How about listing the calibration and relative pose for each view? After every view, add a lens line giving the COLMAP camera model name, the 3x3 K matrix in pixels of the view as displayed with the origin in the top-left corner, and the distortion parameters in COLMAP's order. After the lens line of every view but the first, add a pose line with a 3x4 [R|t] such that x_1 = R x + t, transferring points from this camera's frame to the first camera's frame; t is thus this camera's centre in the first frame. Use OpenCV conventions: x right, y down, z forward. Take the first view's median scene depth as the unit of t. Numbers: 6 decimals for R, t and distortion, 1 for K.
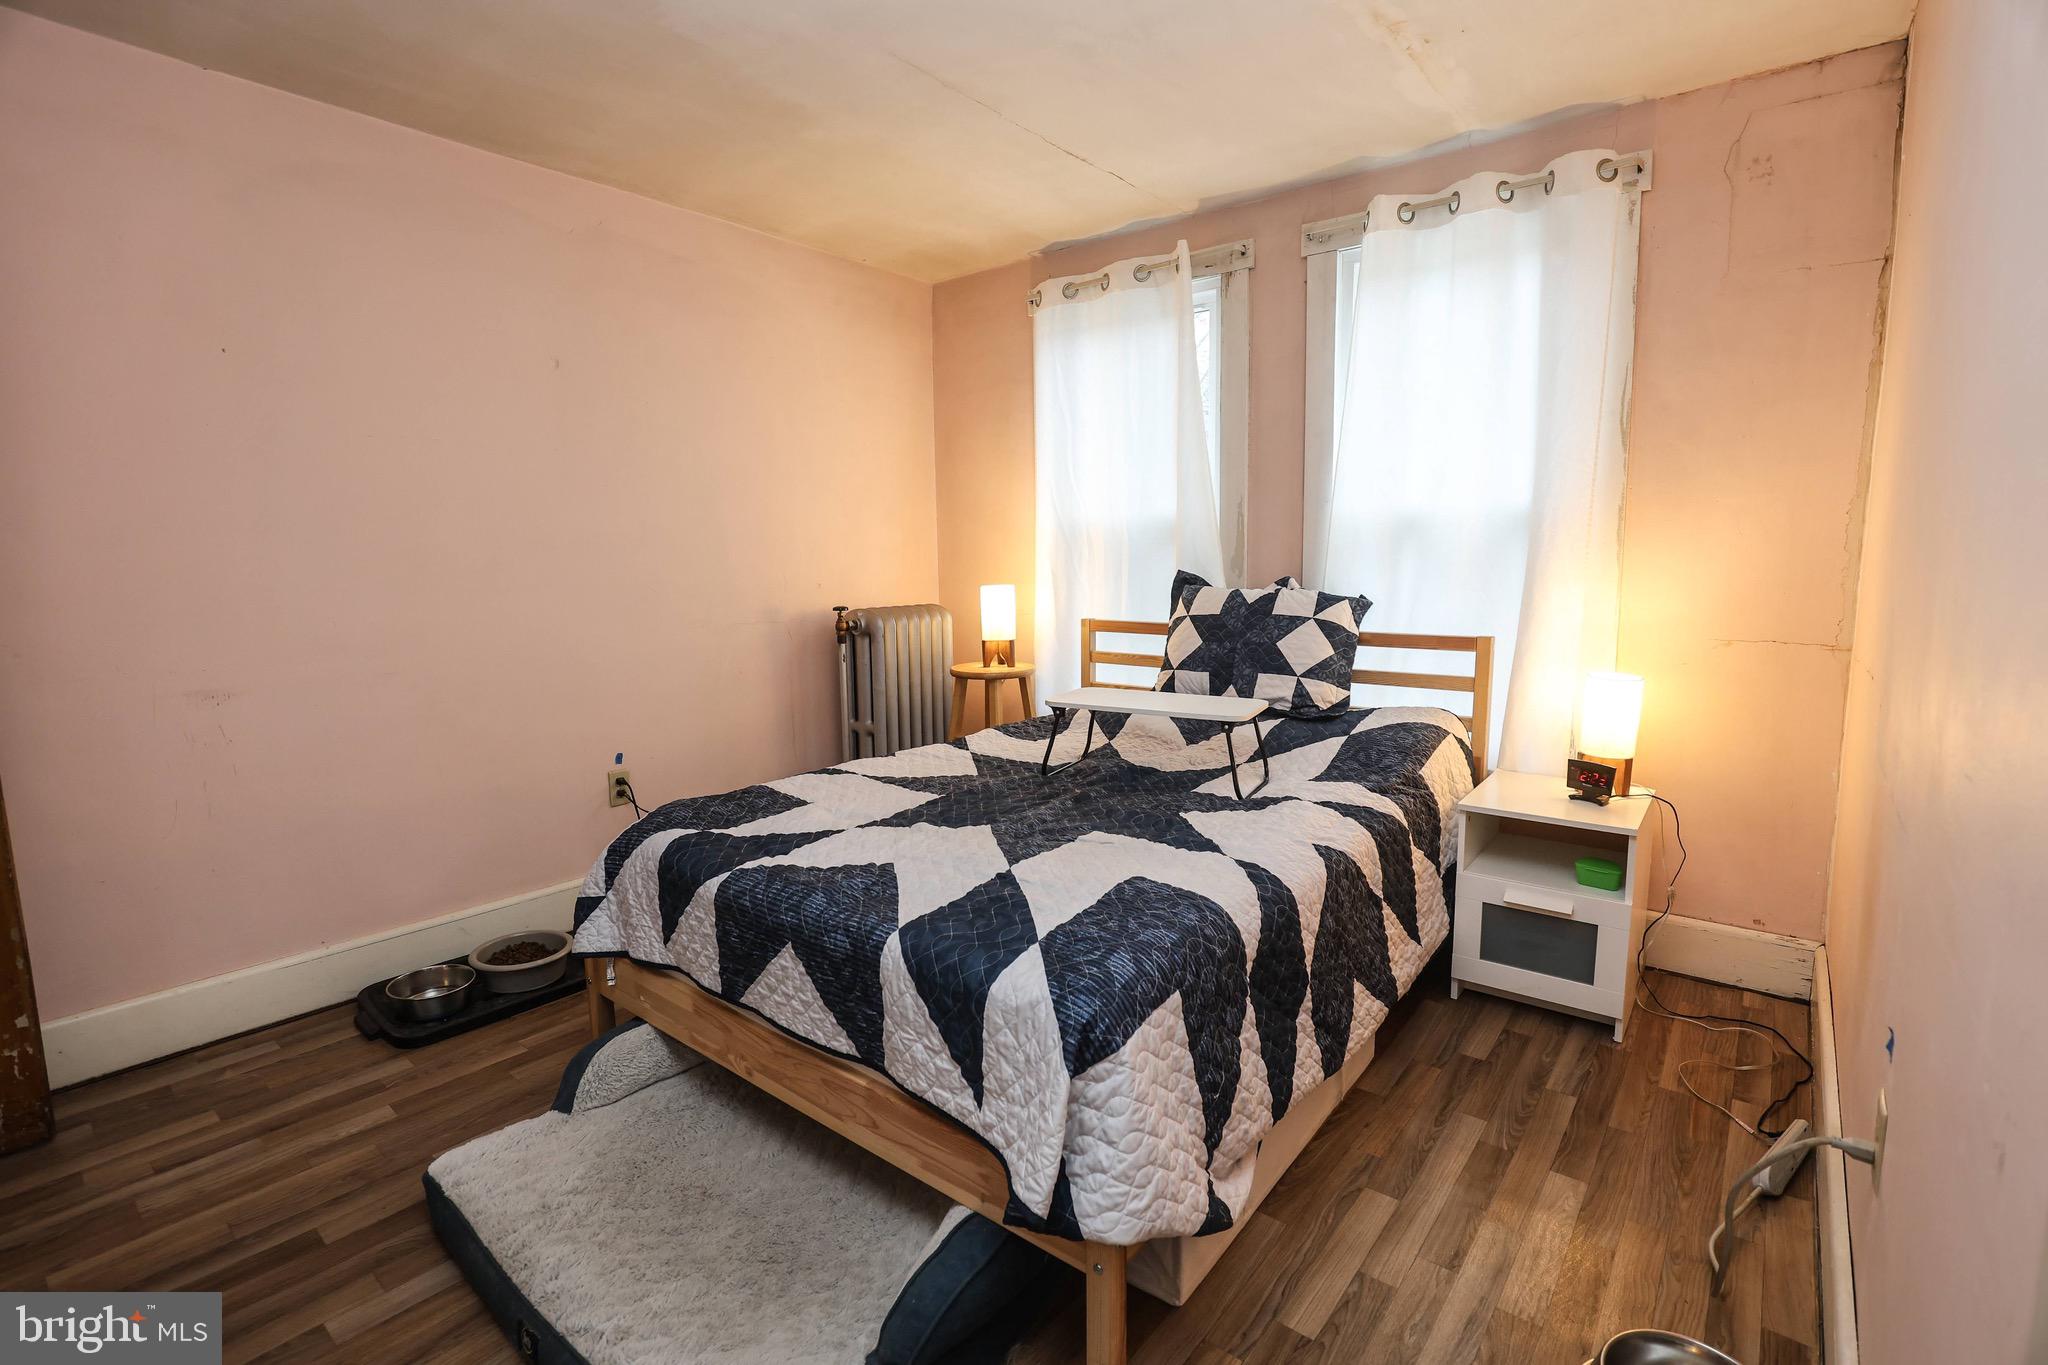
lens RADIAL K [[954.0, 0, 1024.0], [0, 954.0, 682.5], [0, 0, 1]] dist [-0.026421, 0.001050]
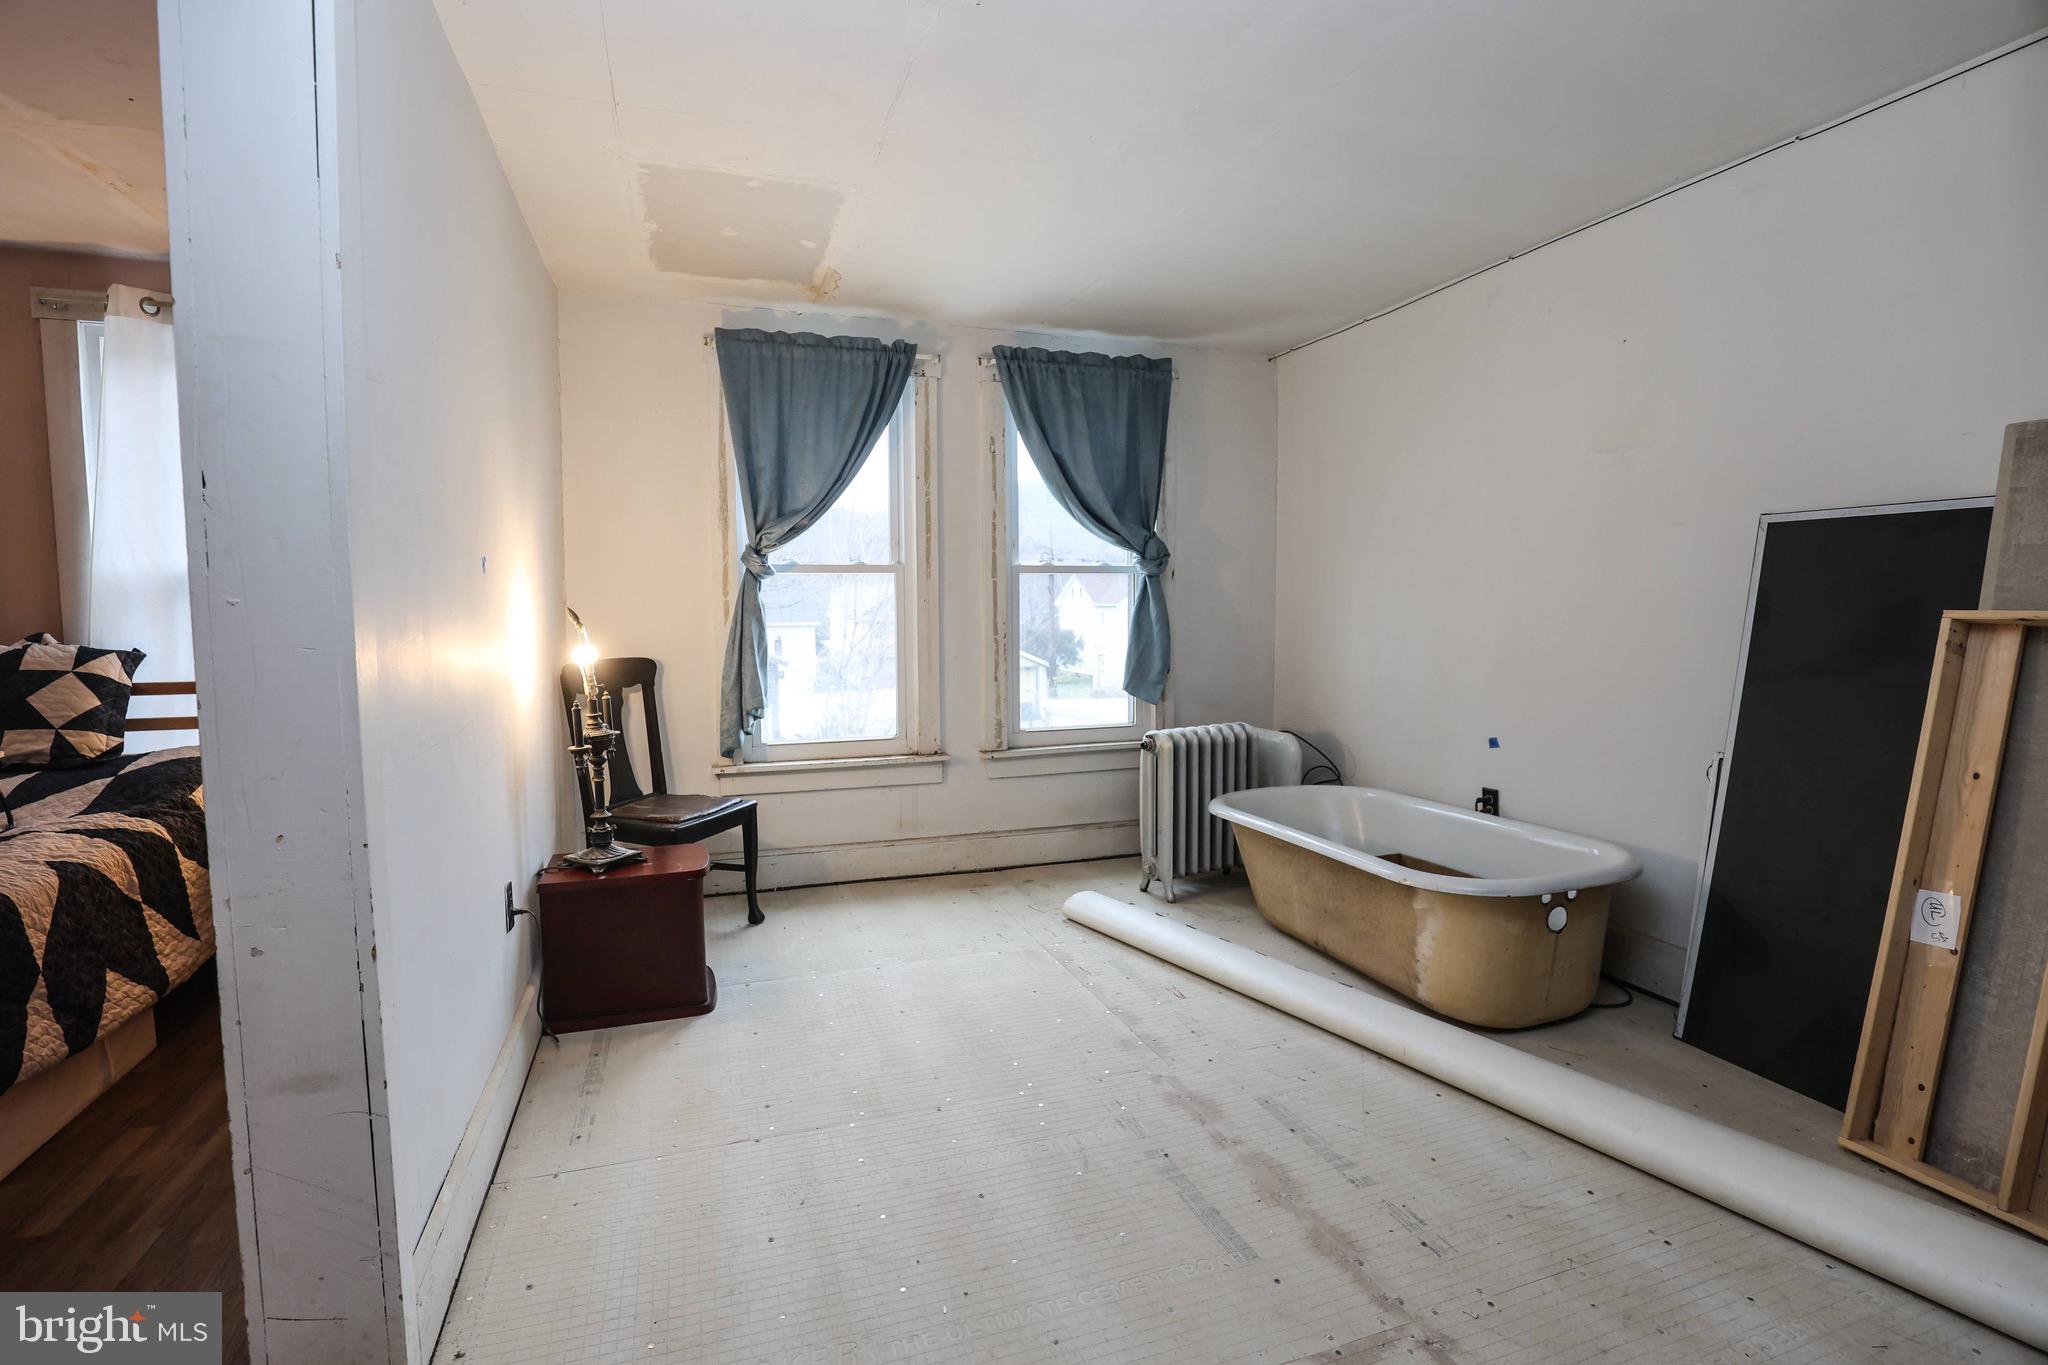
lens RADIAL K [[954.0, 0, 1024.0], [0, 954.0, 682.5], [0, 0, 1]] dist [-0.026421, 0.001050]
pose [[0.531186, -0.052998, 0.845596, 0.001534], [0.110430, 0.993859, -0.007080, 0.066991], [-0.840027, 0.097140, 0.533777, -0.411896]]
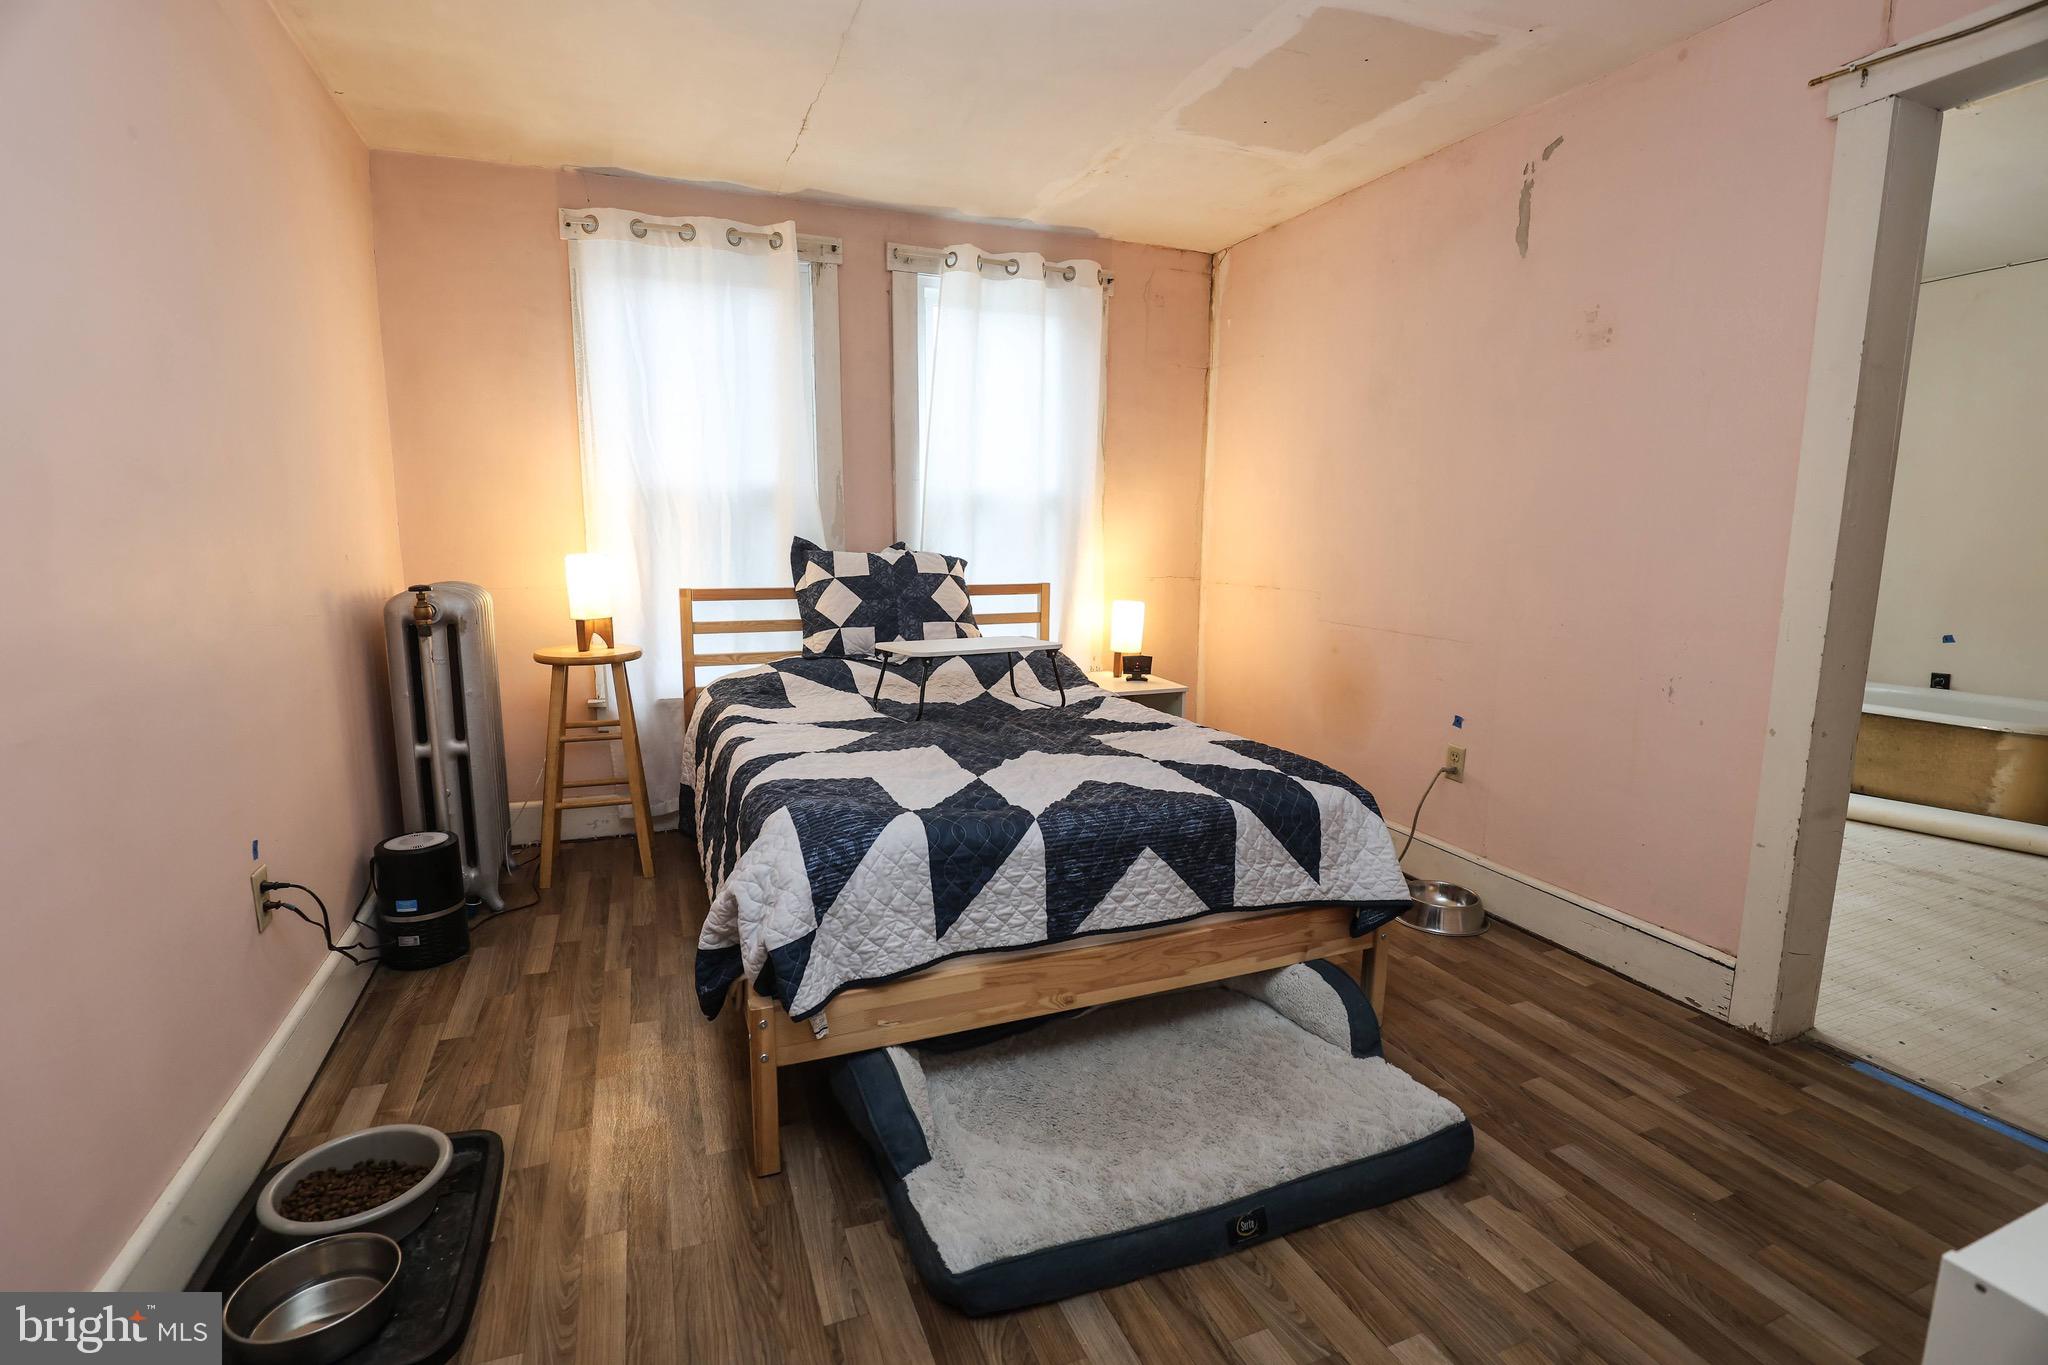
lens RADIAL K [[954.0, 0, 1024.0], [0, 954.0, 682.5], [0, 0, 1]] dist [-0.026421, 0.001050]
pose [[0.478561, -0.126132, 0.868948, -0.781747], [0.105713, 0.990707, 0.085586, -0.025342], [-0.871667, 0.050901, 0.487448, 0.329141]]
